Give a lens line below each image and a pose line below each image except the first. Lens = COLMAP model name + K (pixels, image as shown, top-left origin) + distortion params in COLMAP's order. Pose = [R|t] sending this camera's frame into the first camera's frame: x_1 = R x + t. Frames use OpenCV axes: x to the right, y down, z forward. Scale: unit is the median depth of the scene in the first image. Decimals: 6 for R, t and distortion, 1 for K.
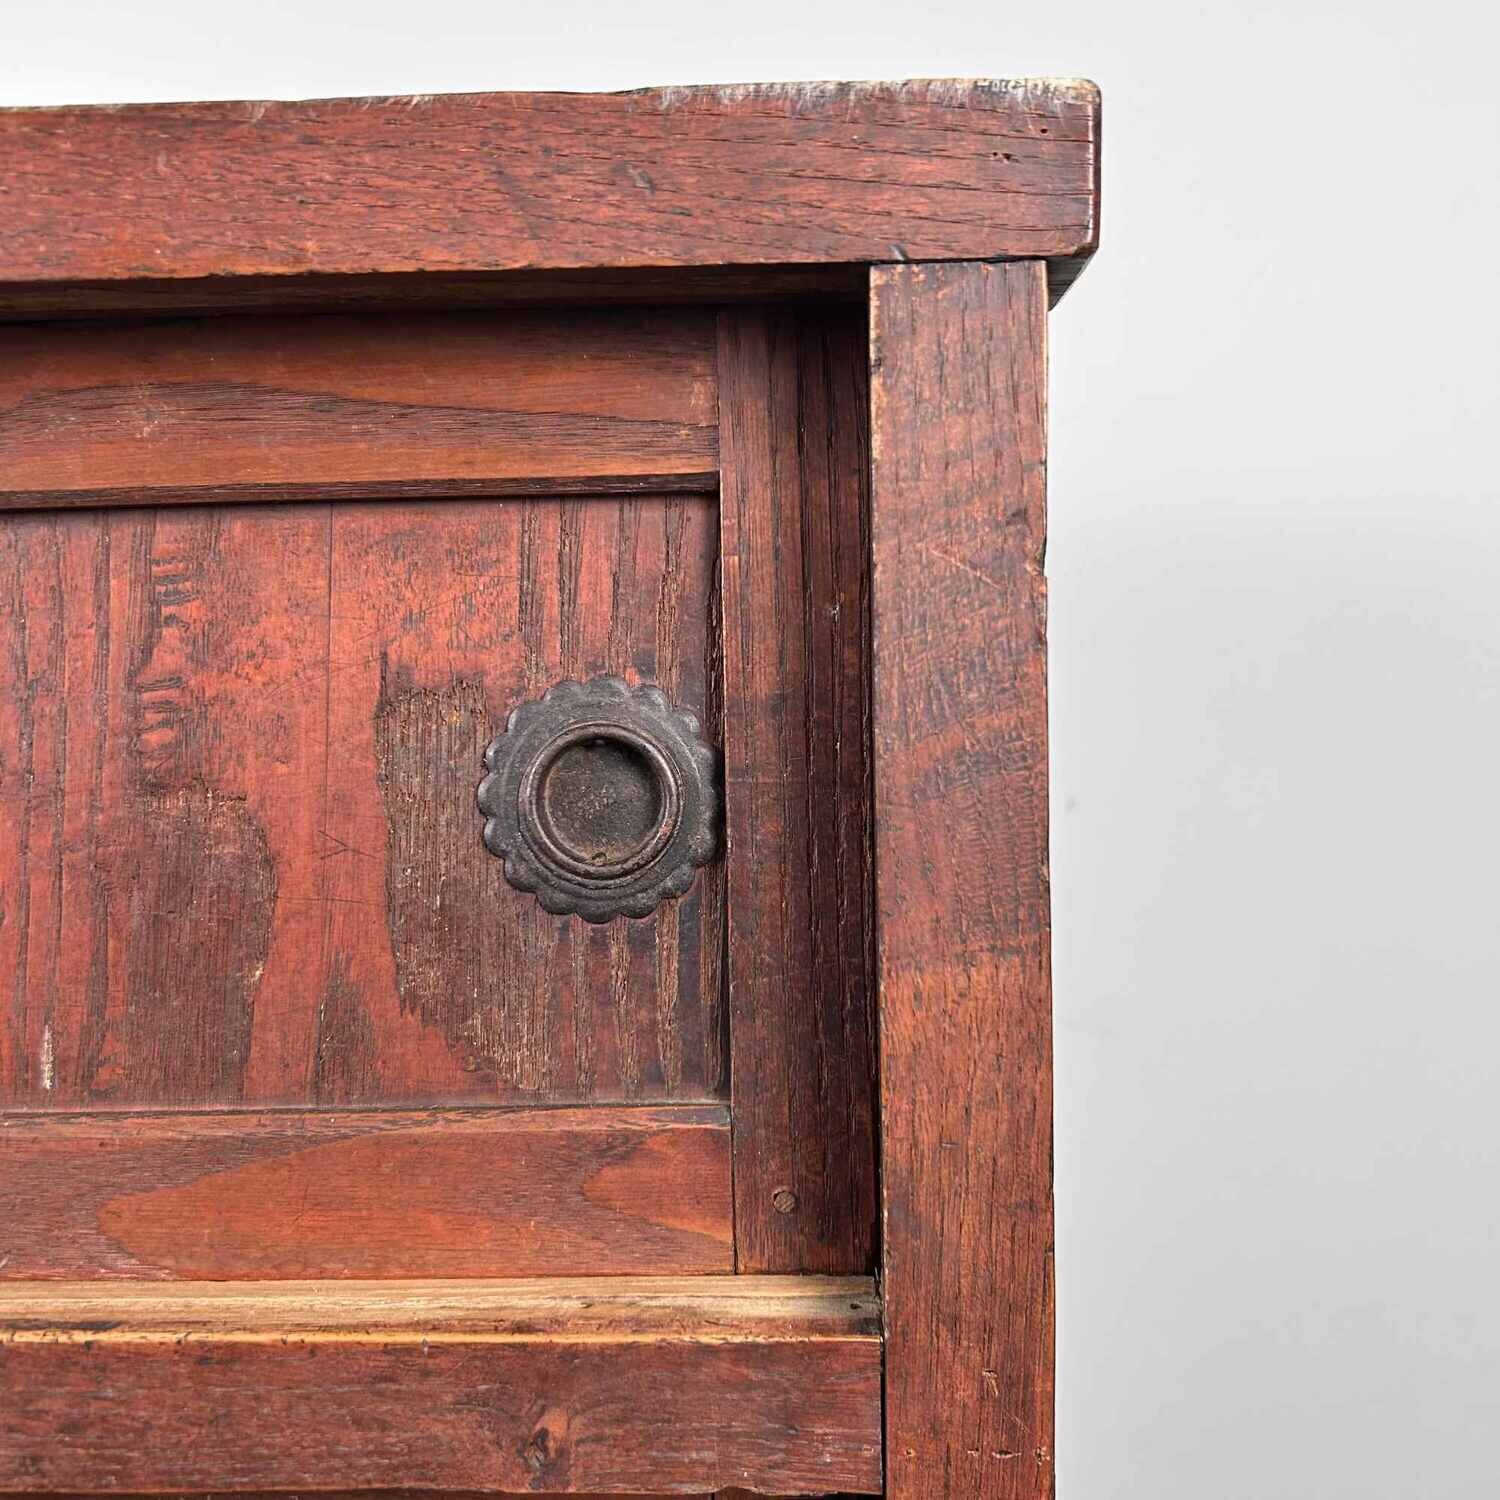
lens RADIAL K [[1552.9, 0, 748.1], [0, 1552.9, 748.1], [0, 0, 1]] dist [0.015053, 0.000000]
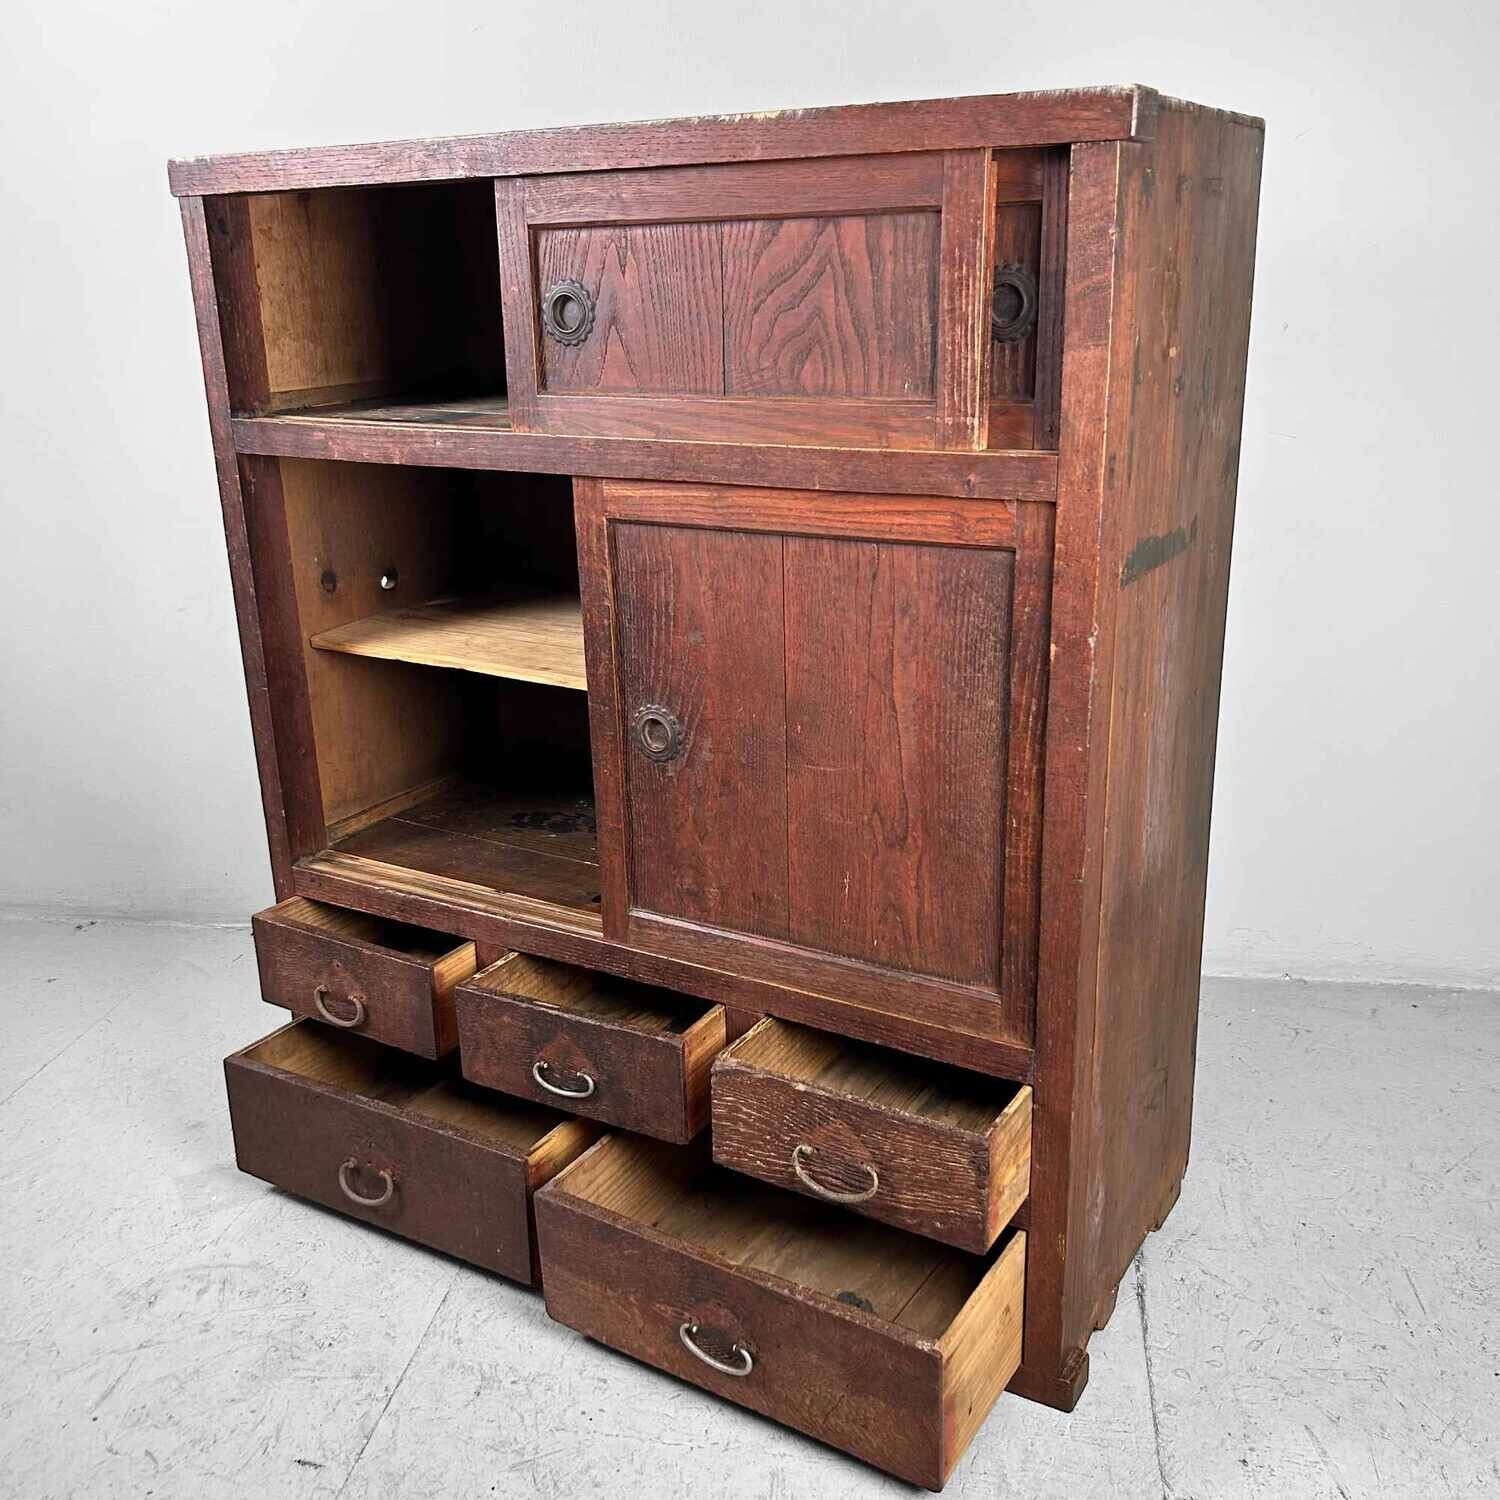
lens RADIAL K [[1552.9, 0, 744.3], [0, 1552.9, 775.2], [0, 0, 1]] dist [0.015053, 0.000000]
pose [[0.882952, 0.145925, -0.446208, 1.205770], [-0.025217, 0.963834, 0.265306, 0.156026], [0.468786, -0.223000, 0.854699, -2.696454]]
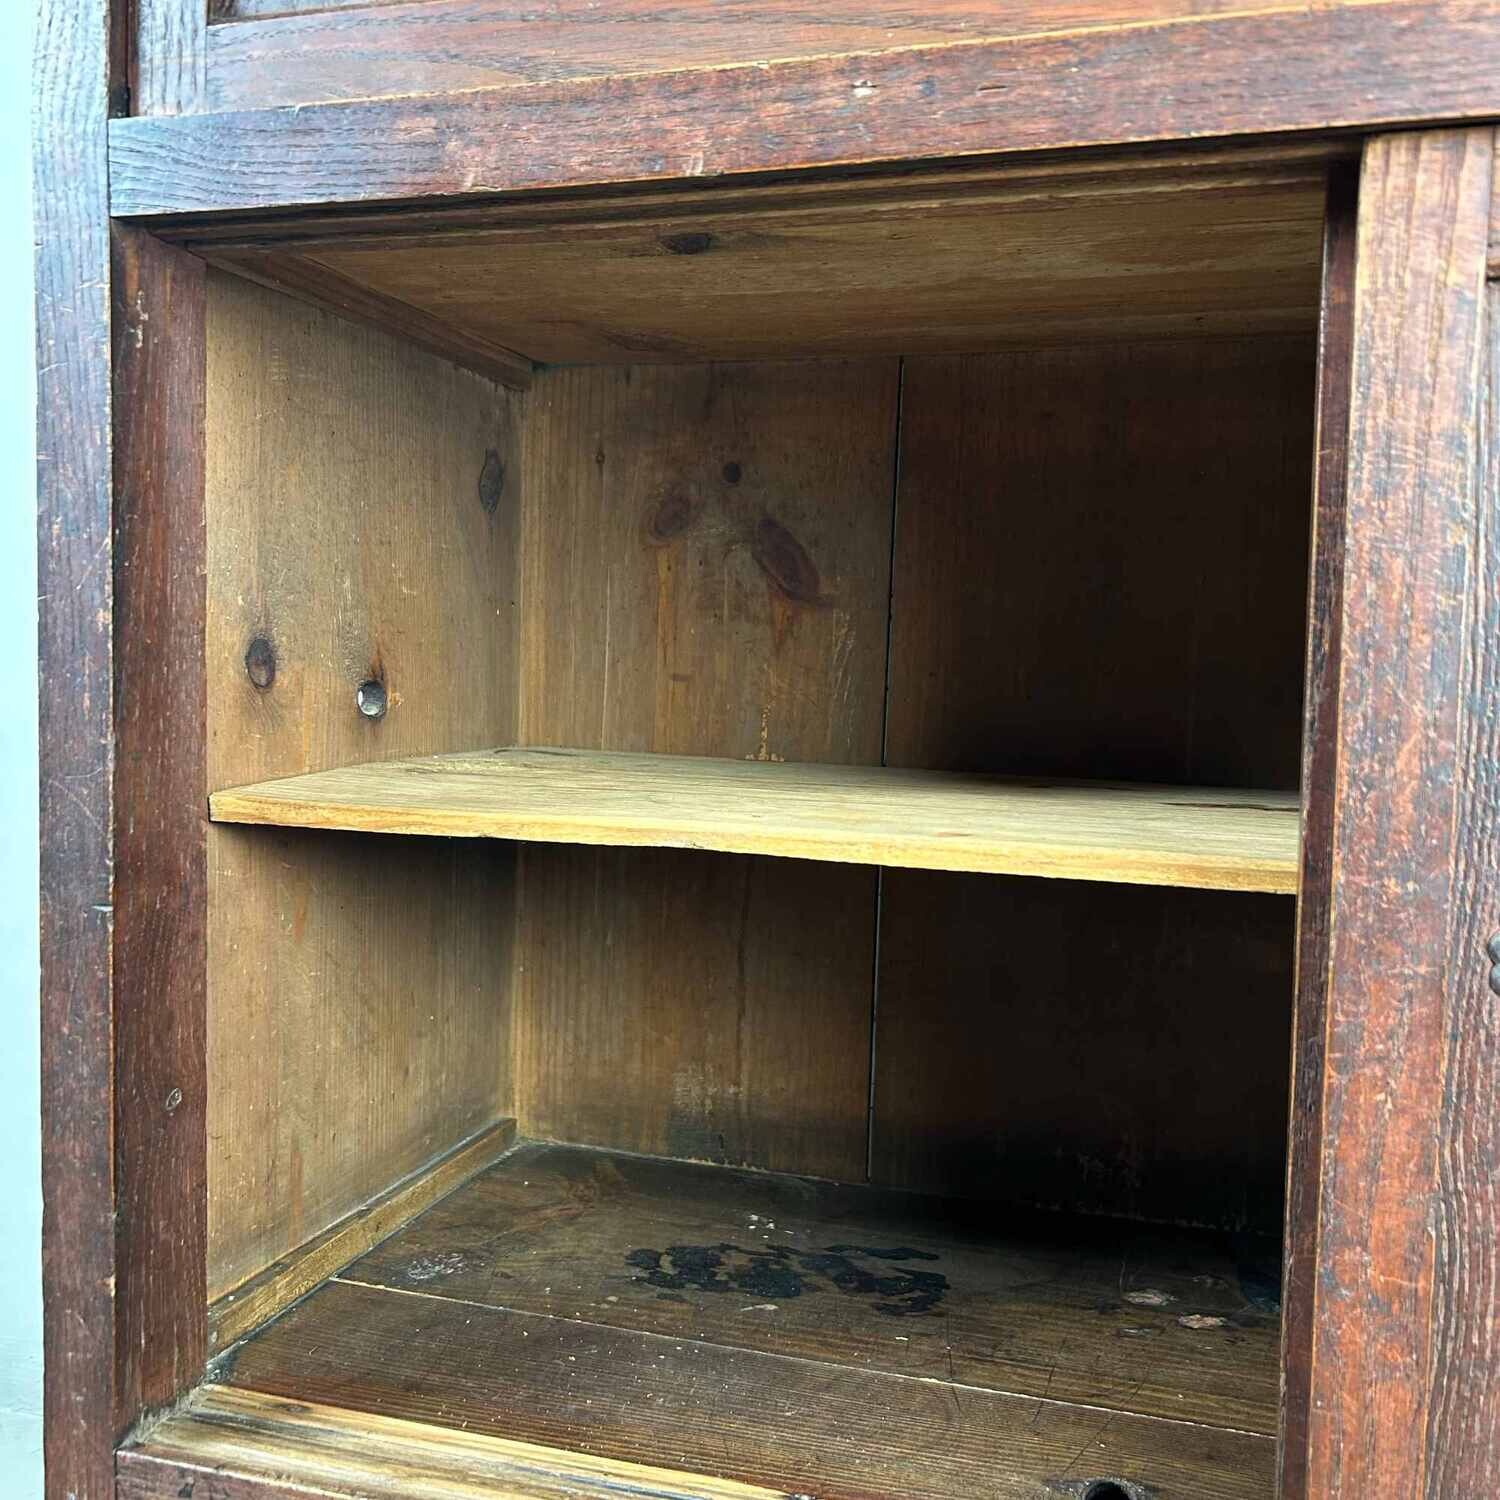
lens RADIAL K [[1552.9, 0, 739.0], [0, 1552.9, 756.4], [0, 0, 1]] dist [0.015053, 0.000000]
pose [[0.970525, 0.050624, -0.235623, -1.617113], [-0.055099, 0.998403, -0.012442, 1.164403], [0.234617, 0.025058, 0.971765, -0.377756]]
